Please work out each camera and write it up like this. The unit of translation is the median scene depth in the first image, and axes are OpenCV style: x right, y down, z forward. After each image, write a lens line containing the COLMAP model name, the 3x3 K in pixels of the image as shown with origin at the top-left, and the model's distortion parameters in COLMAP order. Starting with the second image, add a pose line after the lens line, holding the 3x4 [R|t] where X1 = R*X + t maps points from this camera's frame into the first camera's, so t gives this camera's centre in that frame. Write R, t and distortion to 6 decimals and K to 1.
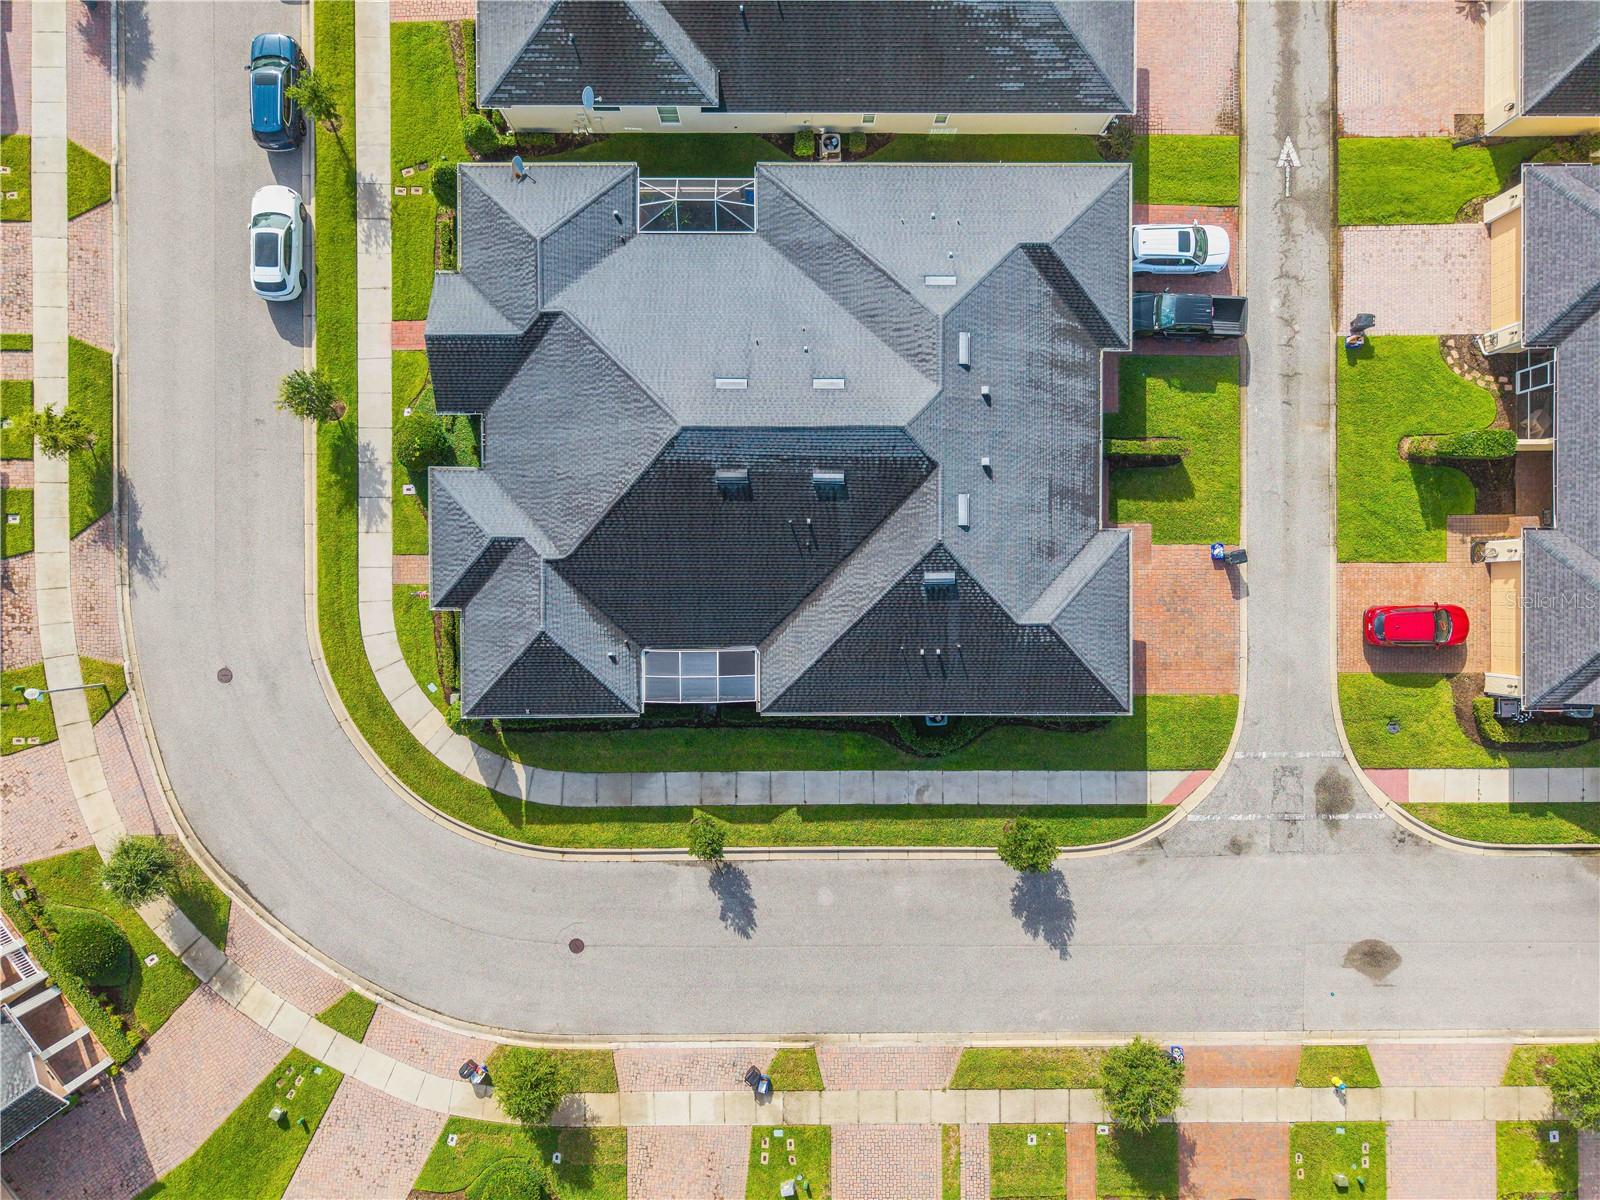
lens RADIAL K [[1074.2, 0, 800.0], [0, 1074.2, 600.0], [0, 0, 1]] dist [0.005178, 0.002027]
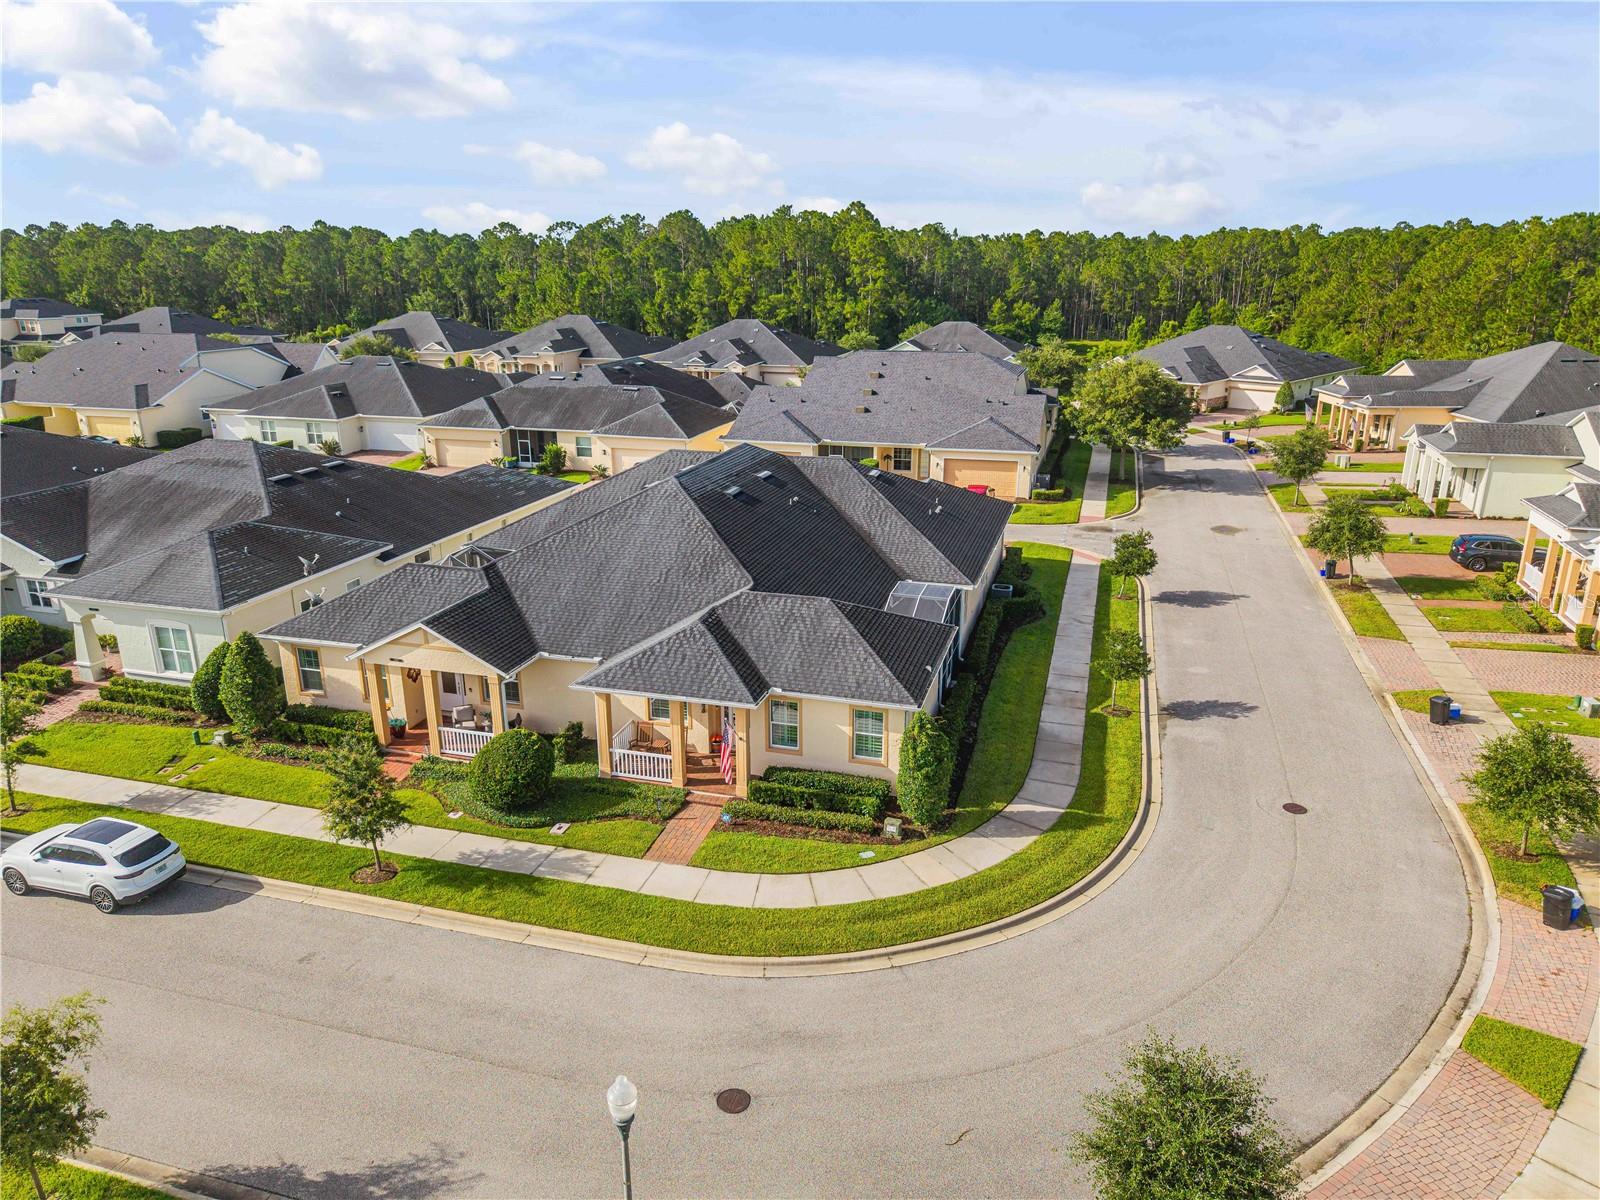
lens RADIAL K [[1074.7, 0, 801.5], [0, 1074.7, 588.9], [0, 0, 1]] dist [0.029590, -0.039631]
pose [[0.282859, -0.291755, 0.913712, -0.868734], [0.959070, 0.072885, -0.273627, 0.202210], [0.013236, 0.953712, 0.300430, 0.667865]]
